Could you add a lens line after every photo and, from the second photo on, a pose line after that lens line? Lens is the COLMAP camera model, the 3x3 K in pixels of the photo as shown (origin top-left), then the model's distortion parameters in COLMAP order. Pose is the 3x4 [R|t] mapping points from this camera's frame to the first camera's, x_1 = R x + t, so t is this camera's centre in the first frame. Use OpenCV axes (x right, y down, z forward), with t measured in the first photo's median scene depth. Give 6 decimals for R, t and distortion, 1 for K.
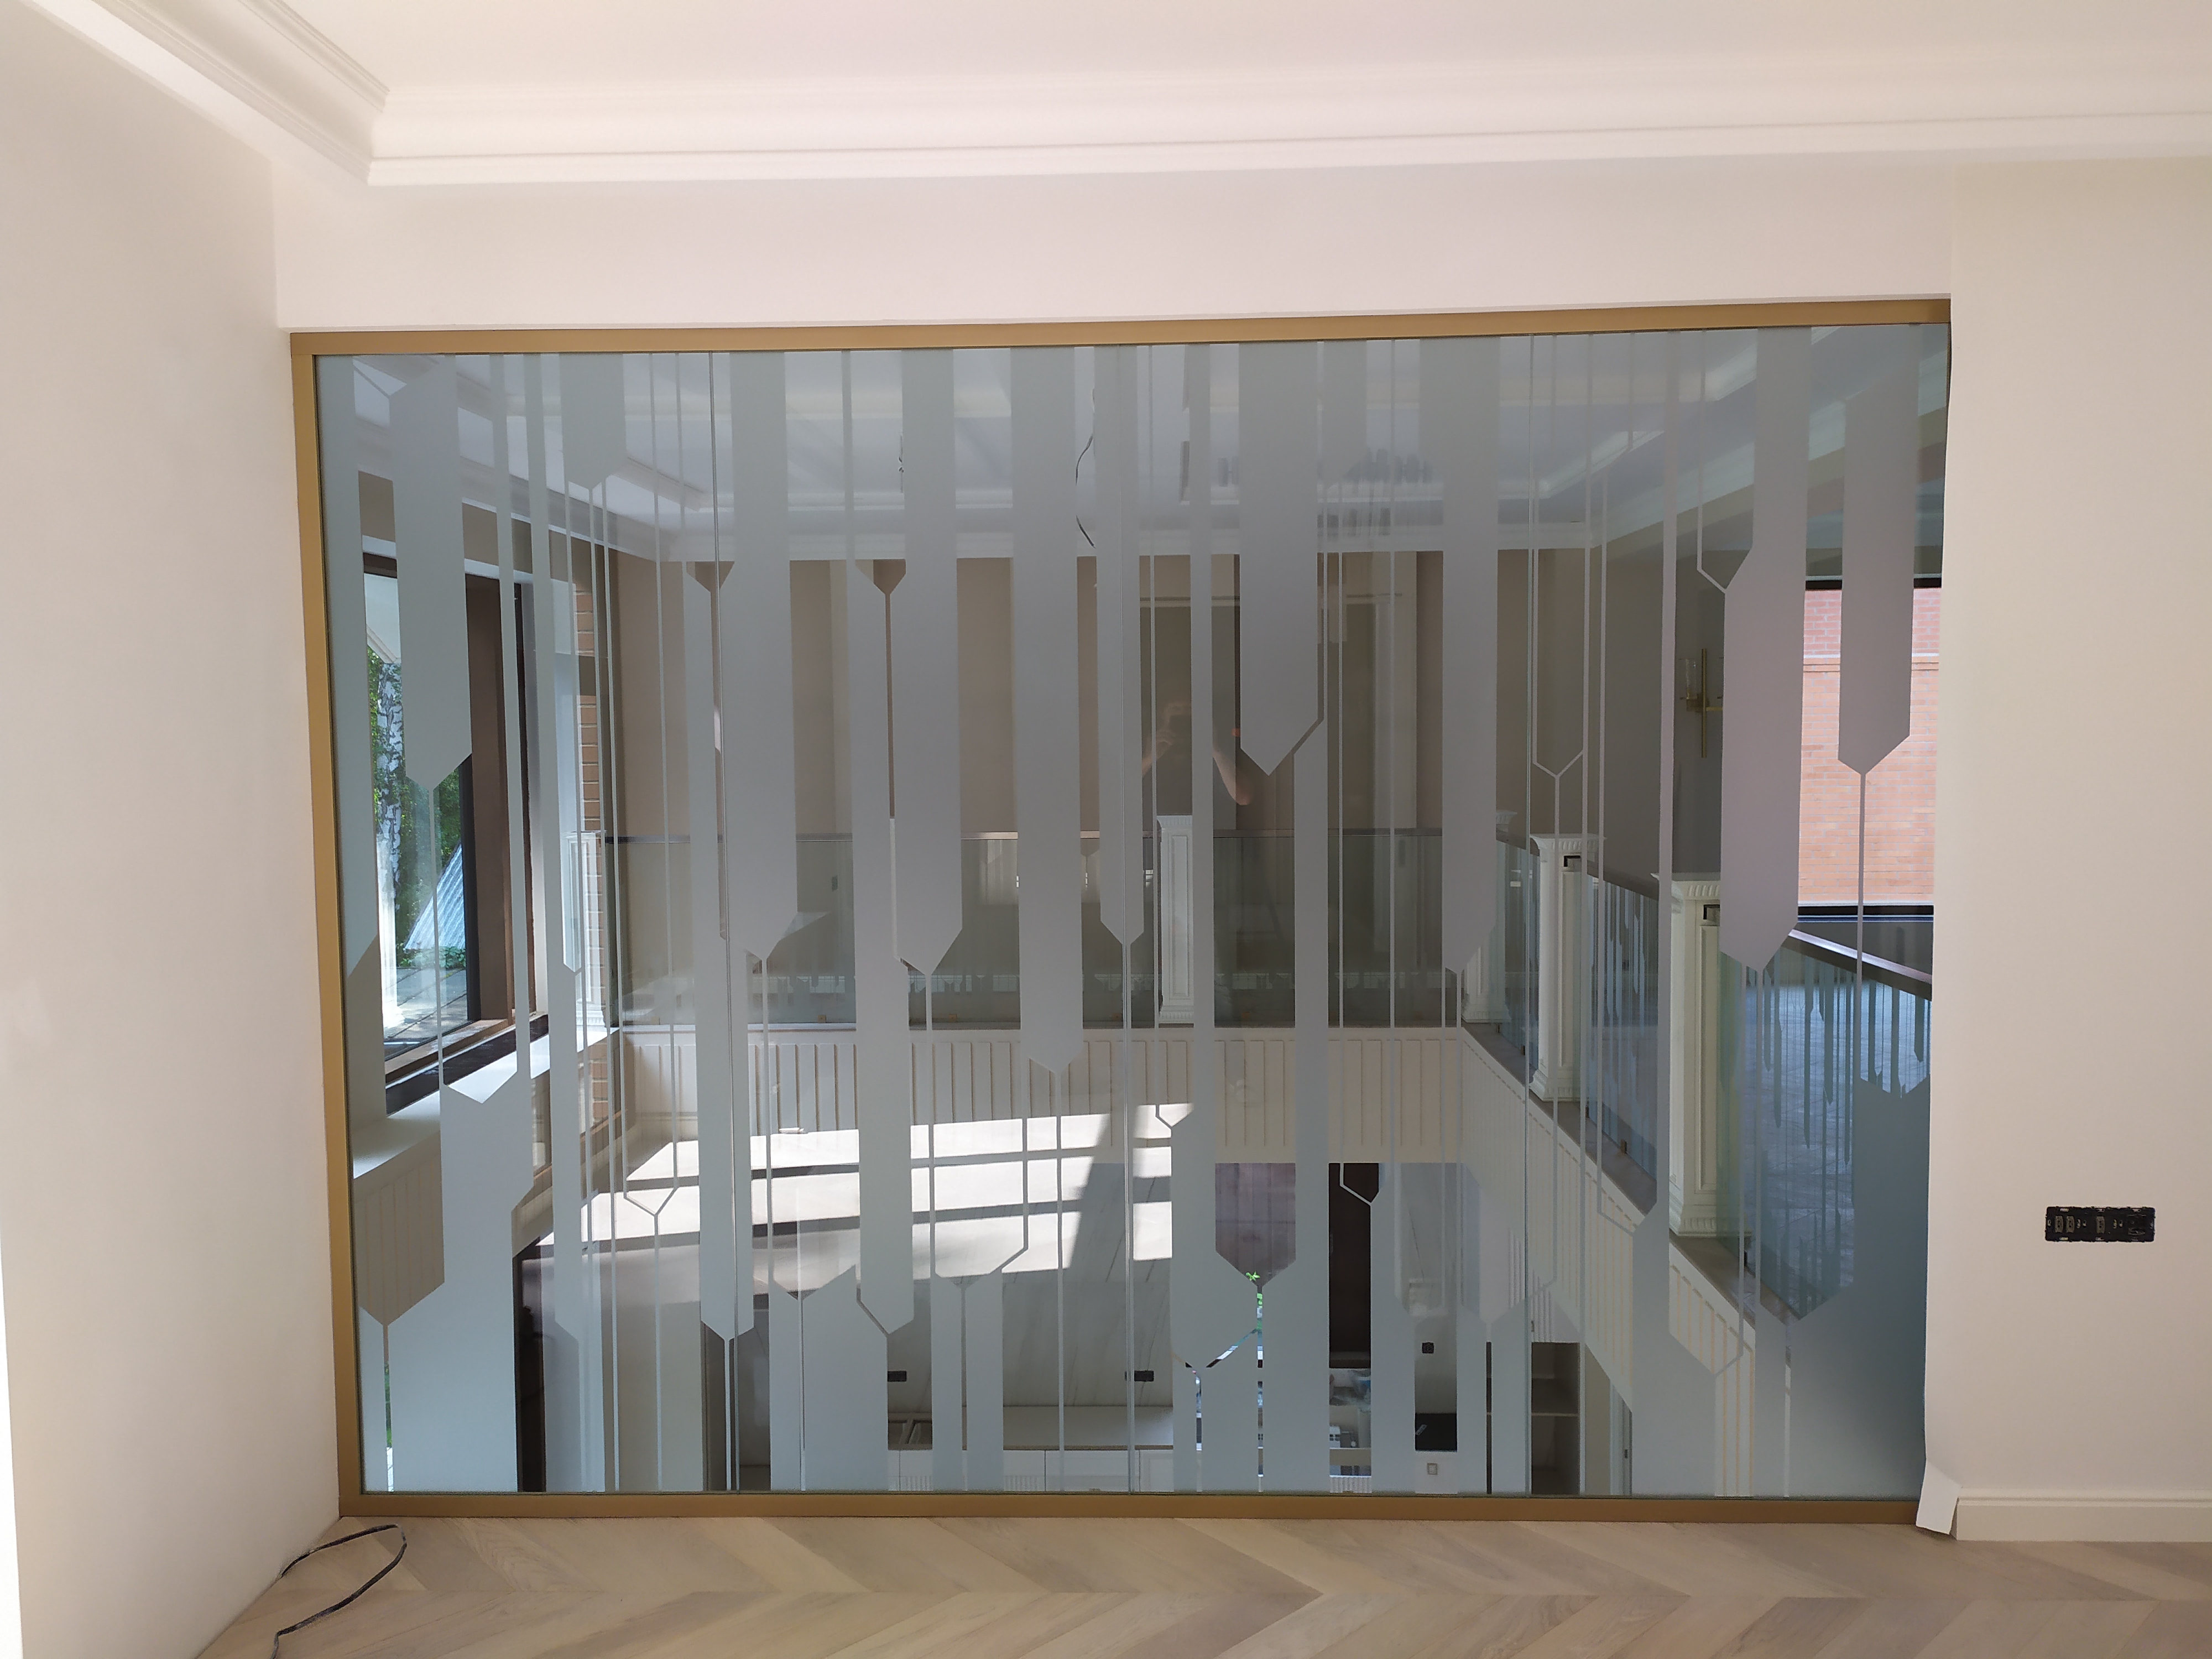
lens RADIAL K [[1659.3, 0, 1110.6], [0, 1659.3, 820.0], [0, 0, 1]] dist [0.077922, -0.079978]
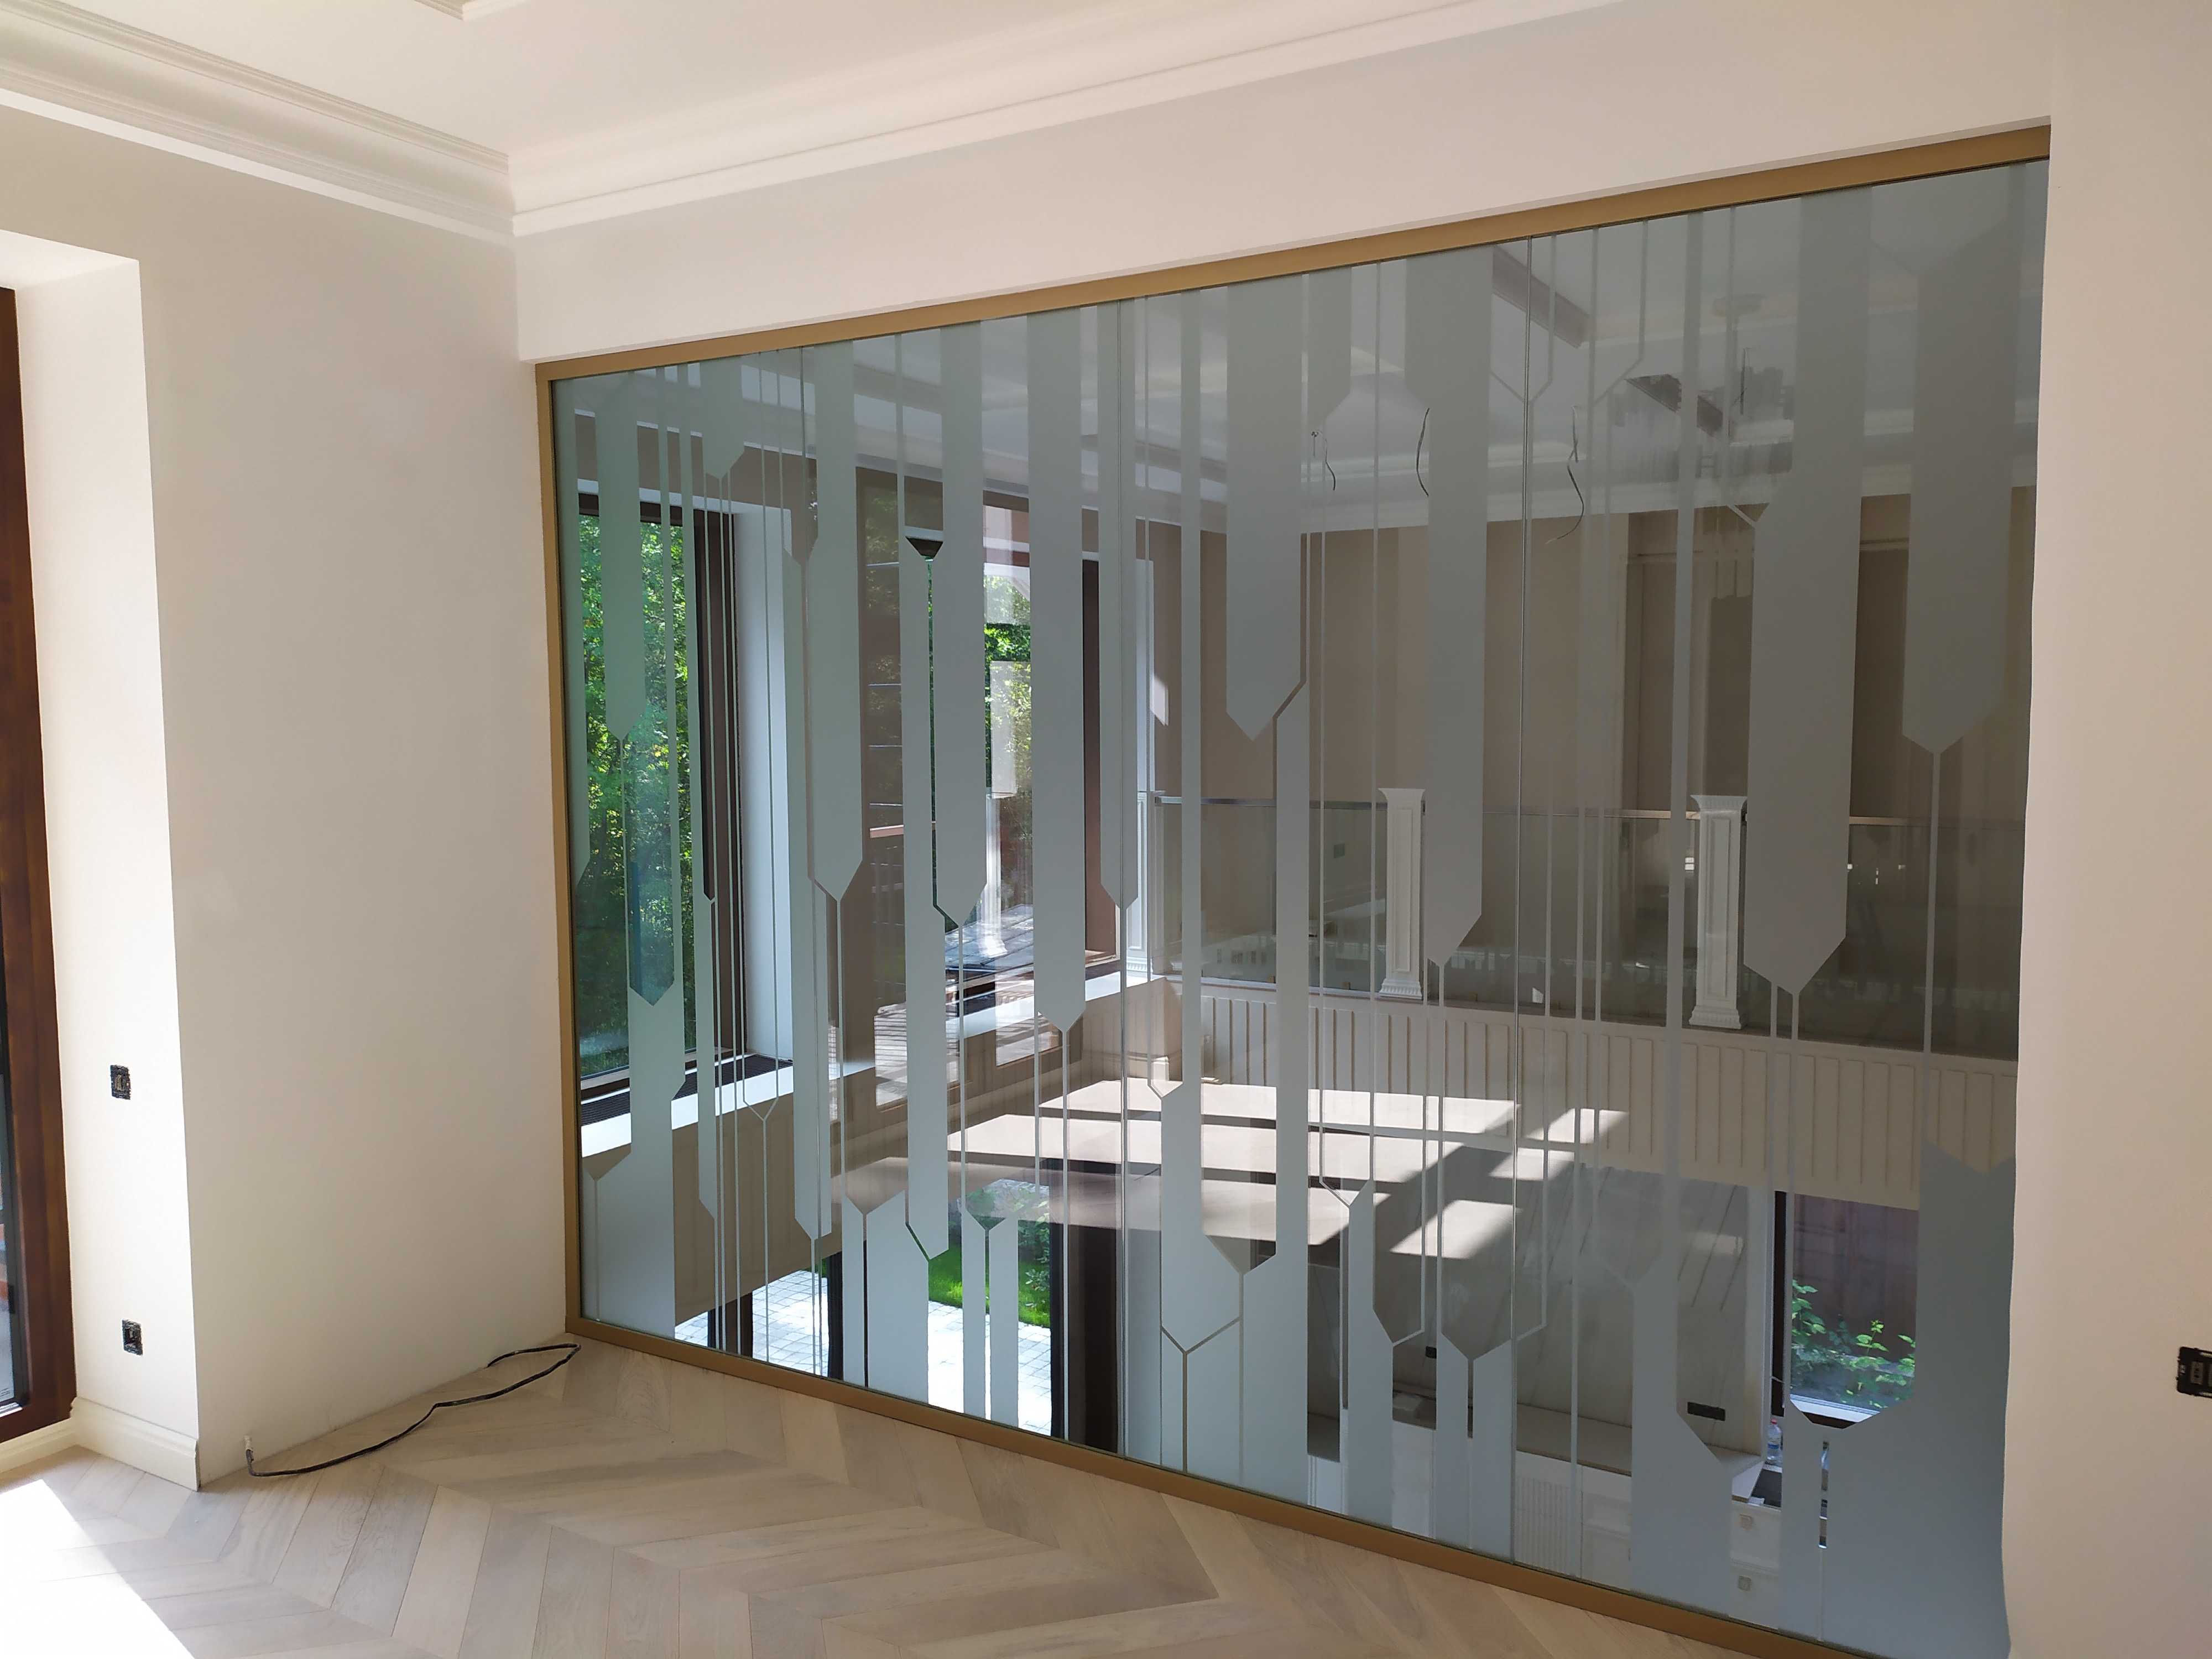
lens RADIAL K [[1658.3, 0, 1111.9], [0, 1658.3, 834.3], [0, 0, 1]] dist [0.131003, -0.160096]
pose [[0.875109, 0.045434, -0.481788, 0.472124], [-0.031581, 0.998822, 0.036830, -0.006911], [0.482894, -0.017016, 0.875514, 0.121977]]
